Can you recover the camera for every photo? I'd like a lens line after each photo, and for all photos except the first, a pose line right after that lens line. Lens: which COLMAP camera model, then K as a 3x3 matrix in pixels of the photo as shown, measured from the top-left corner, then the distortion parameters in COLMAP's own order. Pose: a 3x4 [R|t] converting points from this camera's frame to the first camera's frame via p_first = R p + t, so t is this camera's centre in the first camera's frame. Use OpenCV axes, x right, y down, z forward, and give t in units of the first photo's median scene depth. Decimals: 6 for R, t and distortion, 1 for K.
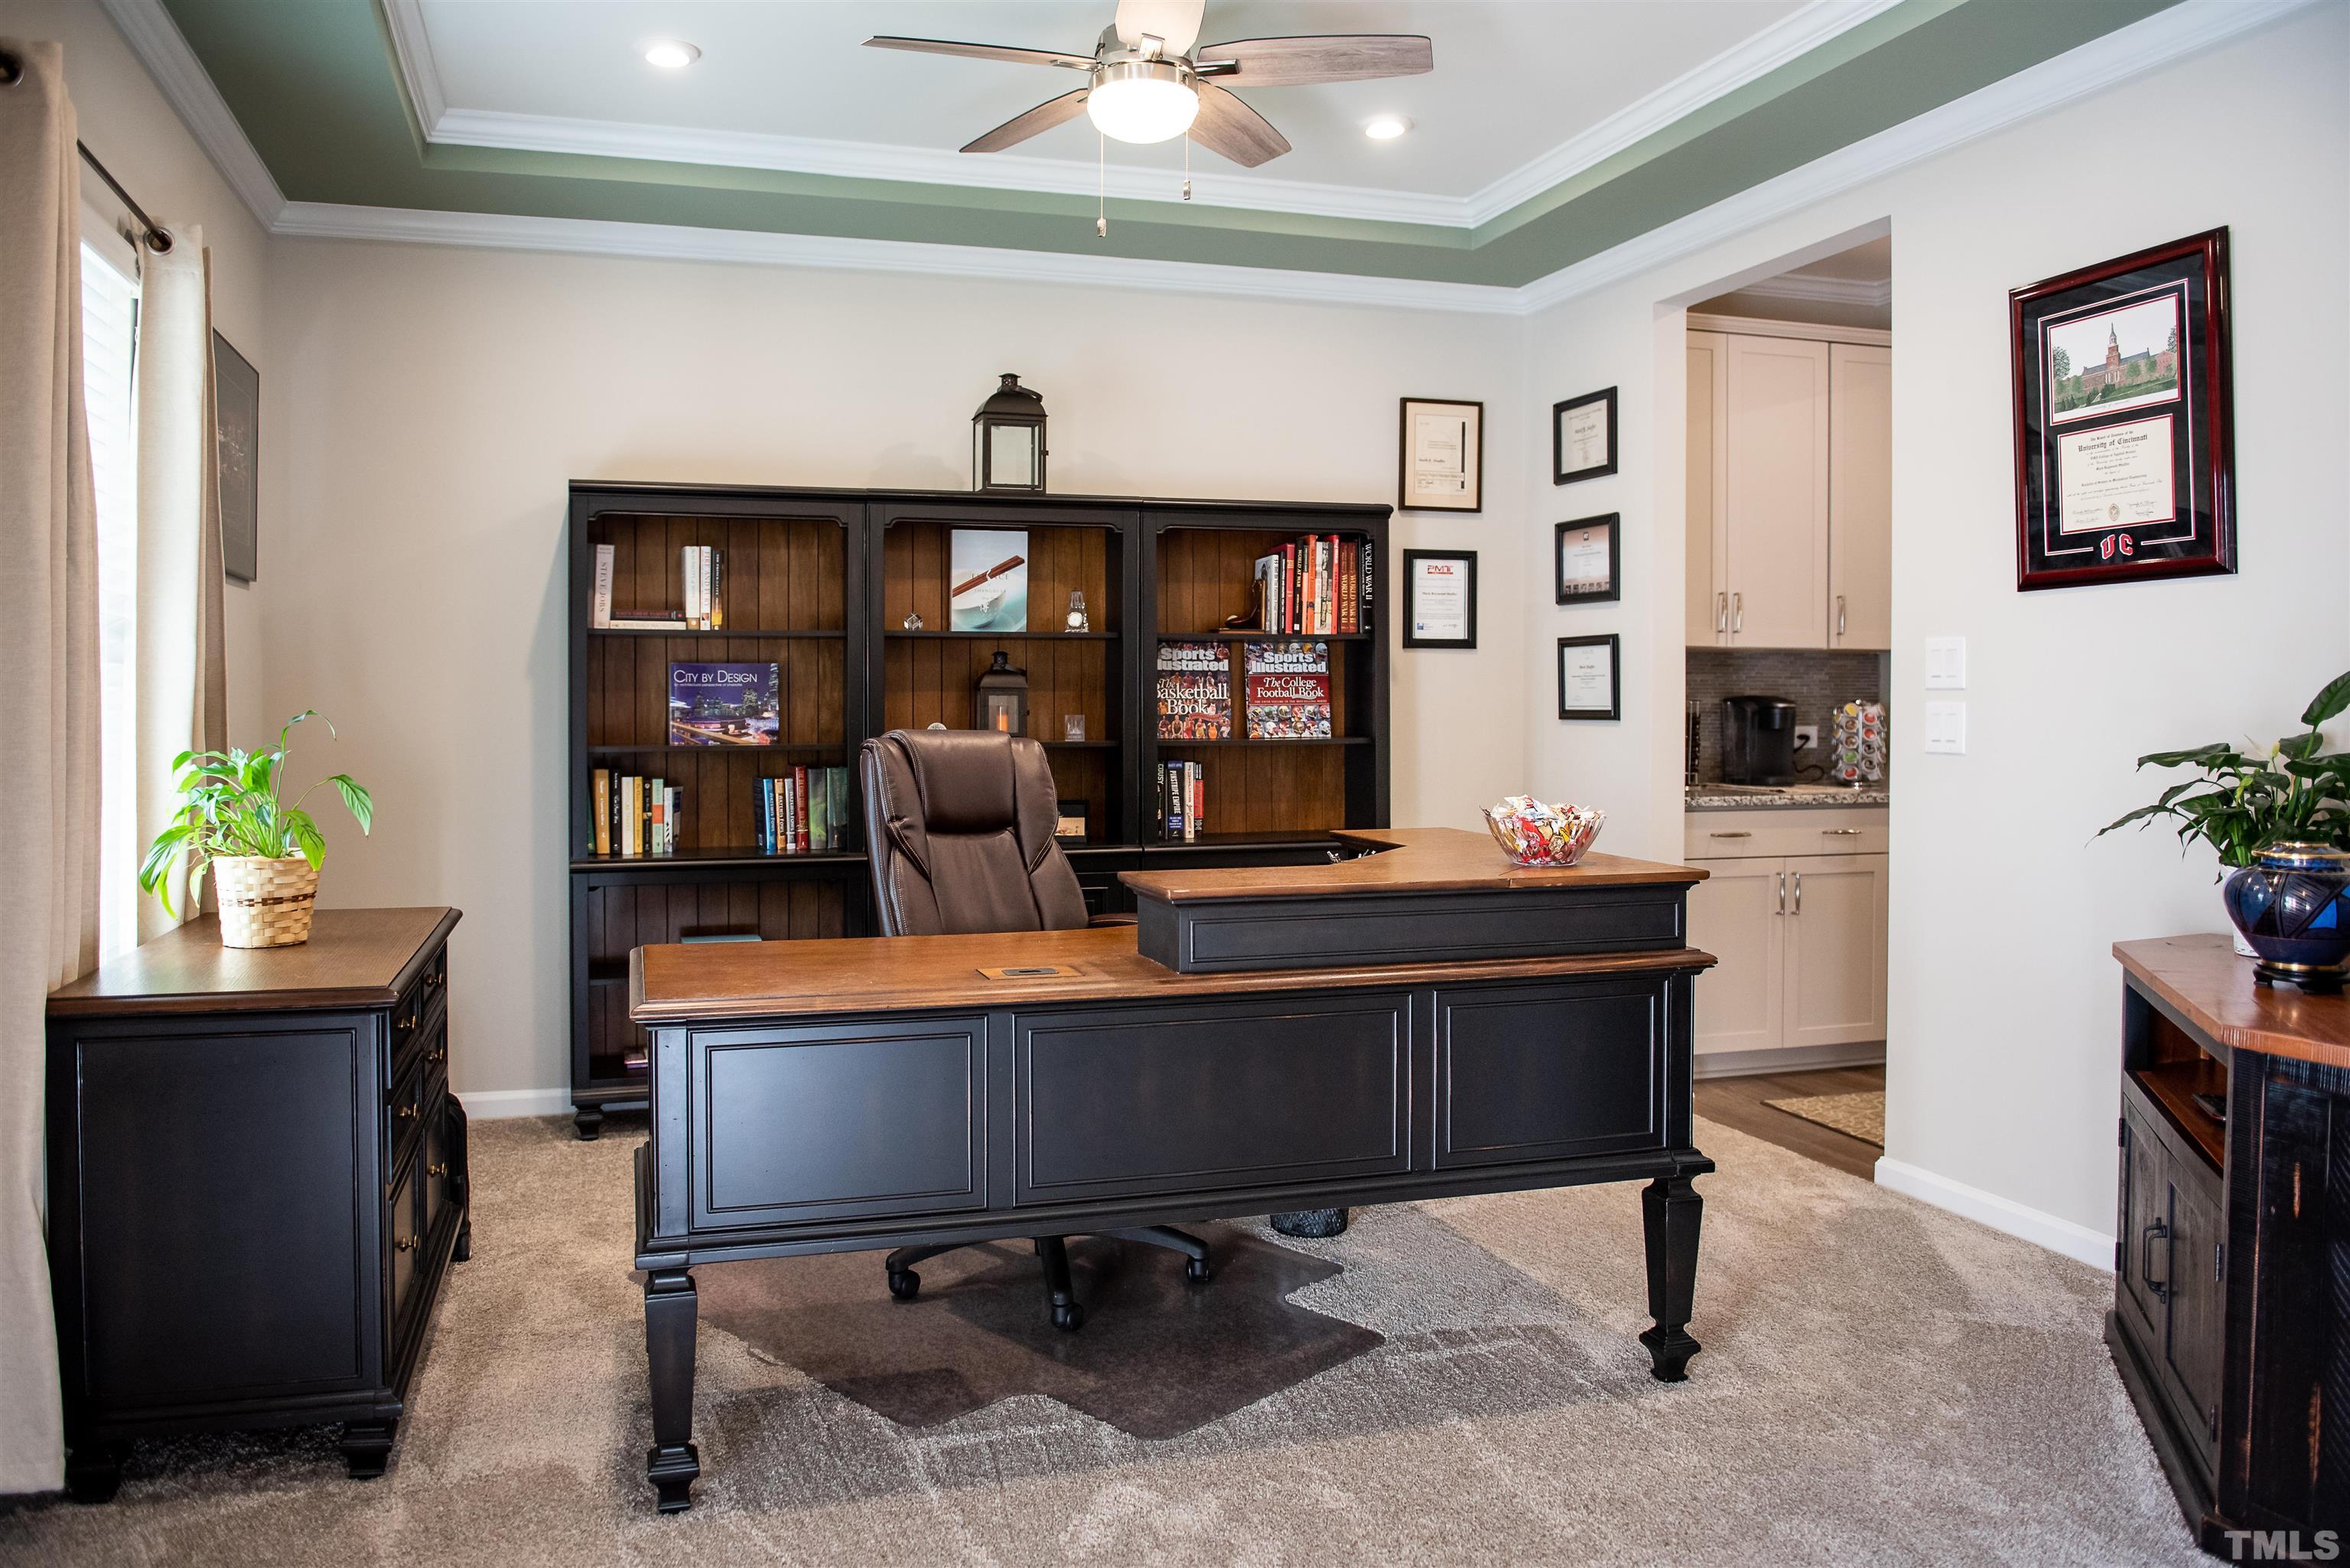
lens RADIAL K [[1613.5, 0, 1184.2], [0, 1613.5, 701.7], [0, 0, 1]] dist [-0.040456, -0.018297]
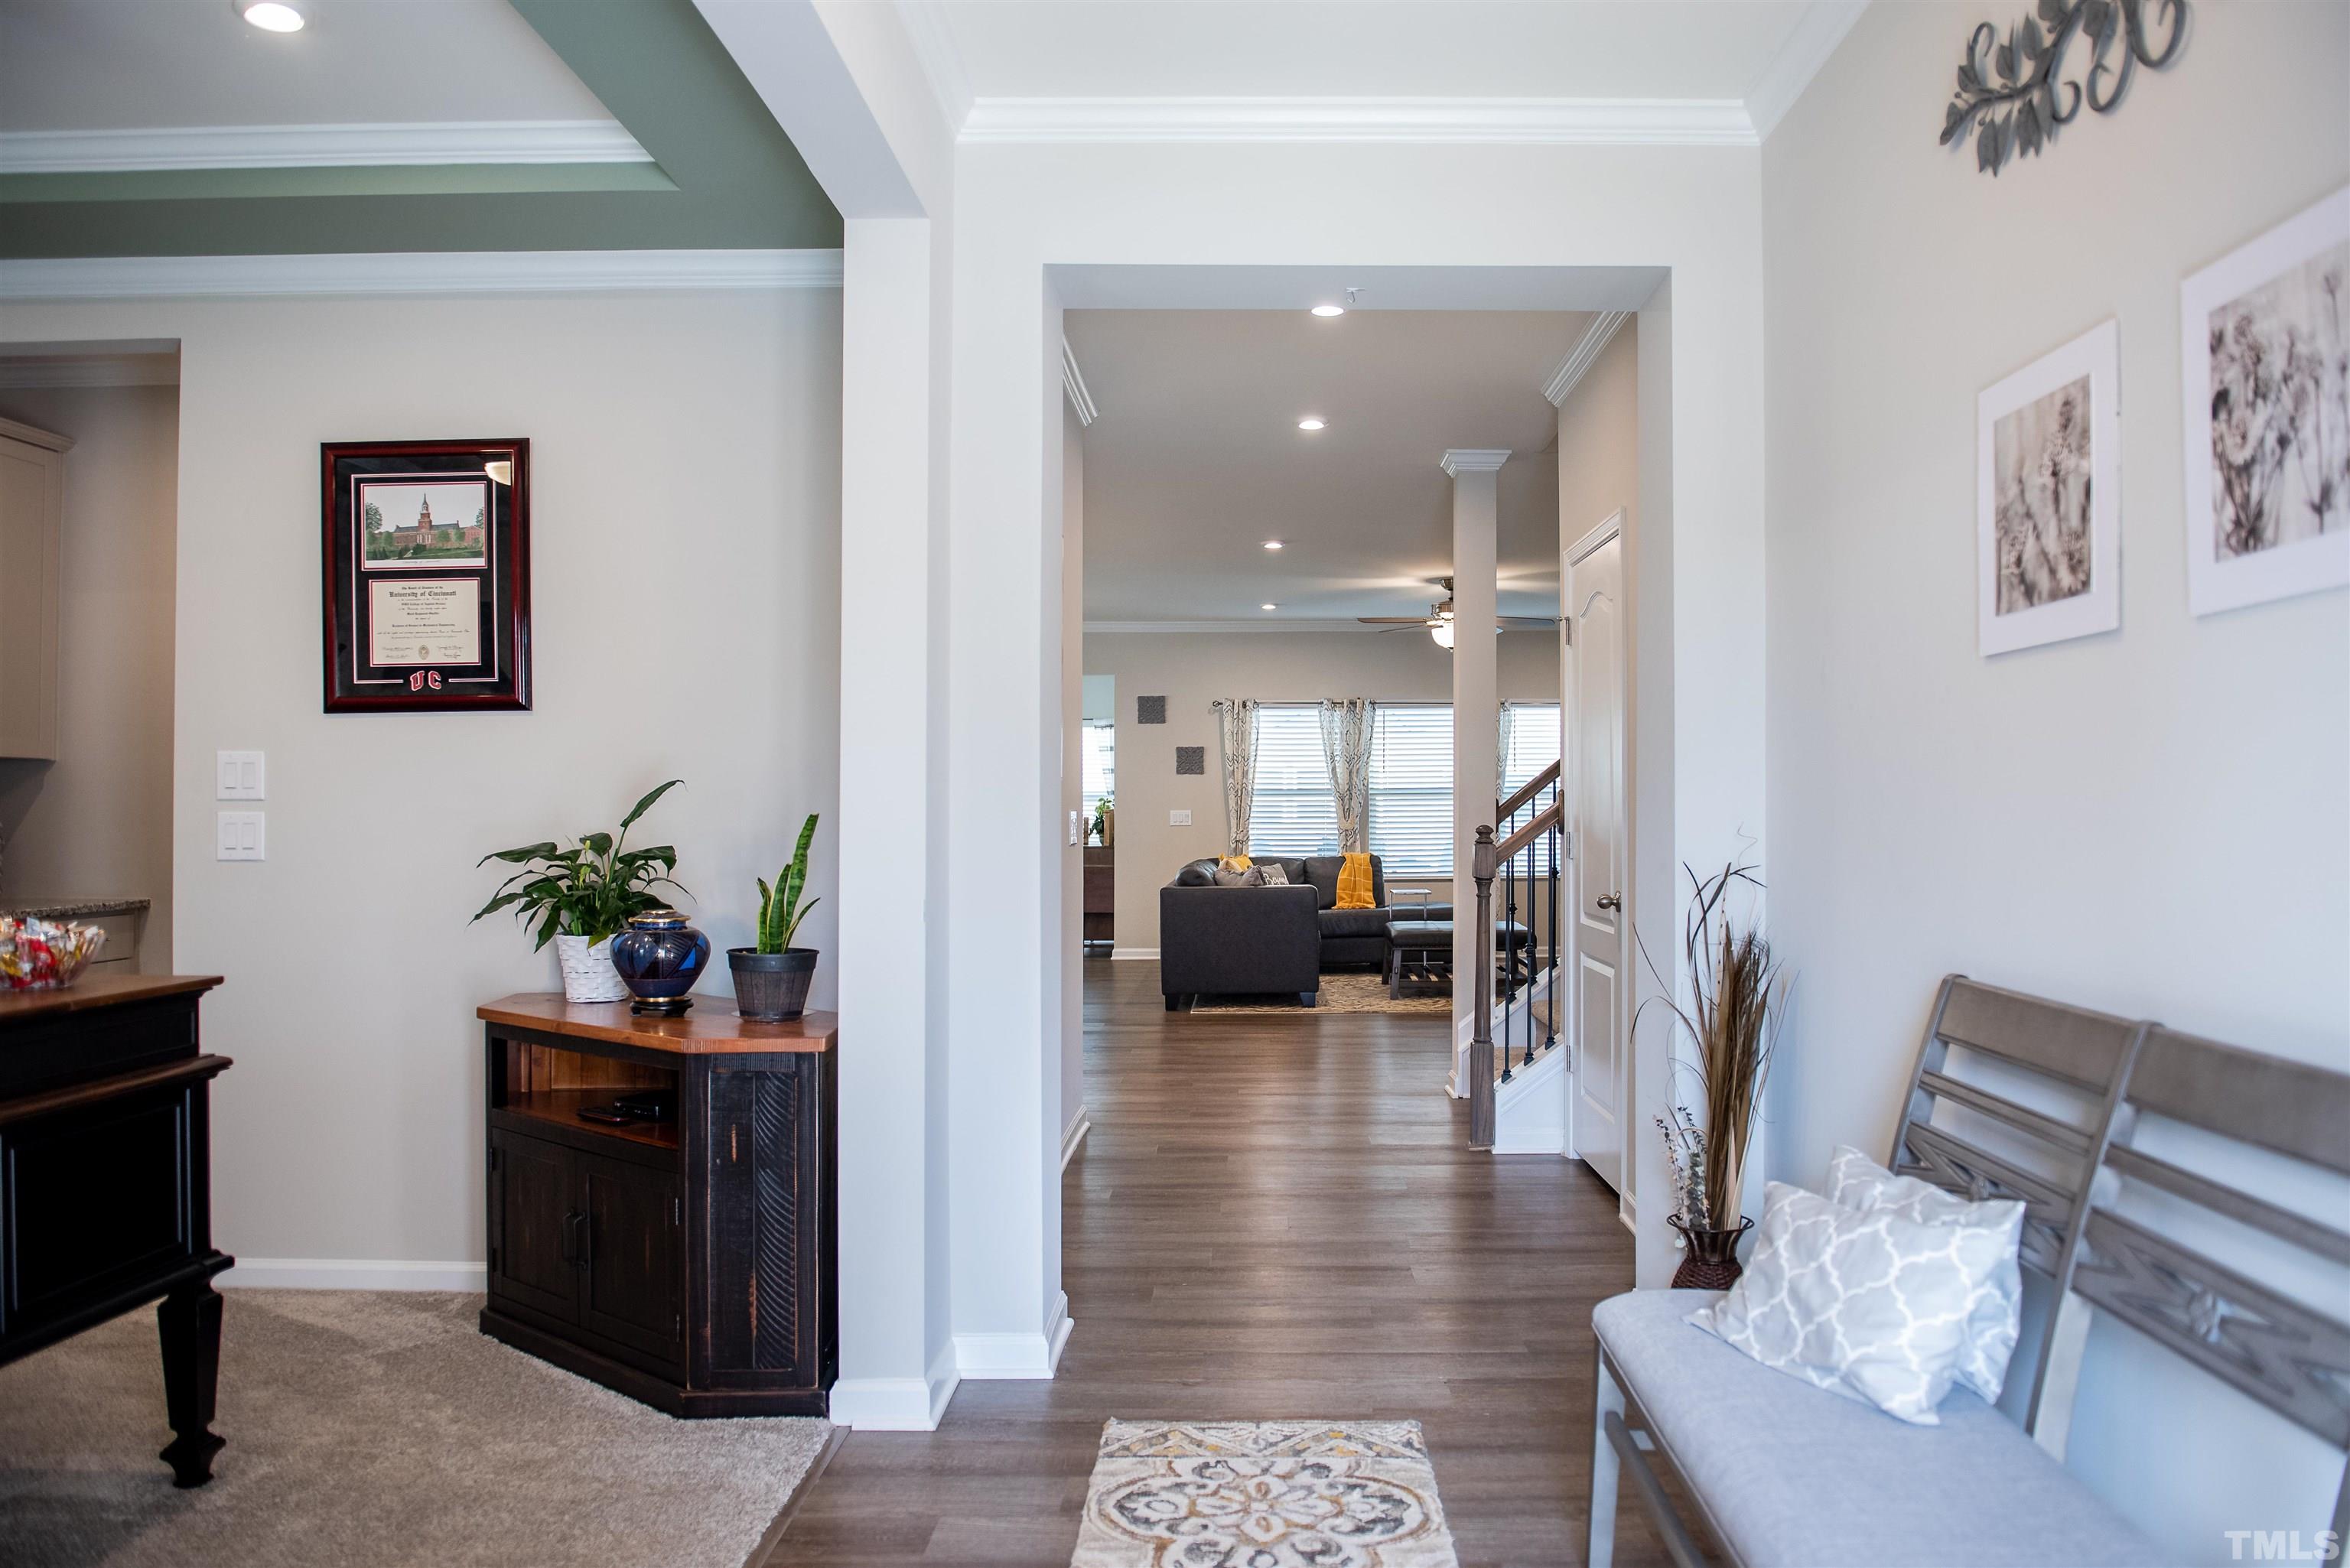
lens RADIAL K [[1613.5, 0, 1183.2], [0, 1613.5, 791.4], [0, 0, 1]] dist [-0.040456, -0.018297]
pose [[0.325675, 0.007767, 0.945450, -0.377398], [0.005679, 0.999932, -0.010170, 0.000724], [-0.945465, 0.008681, 0.325609, 0.073386]]
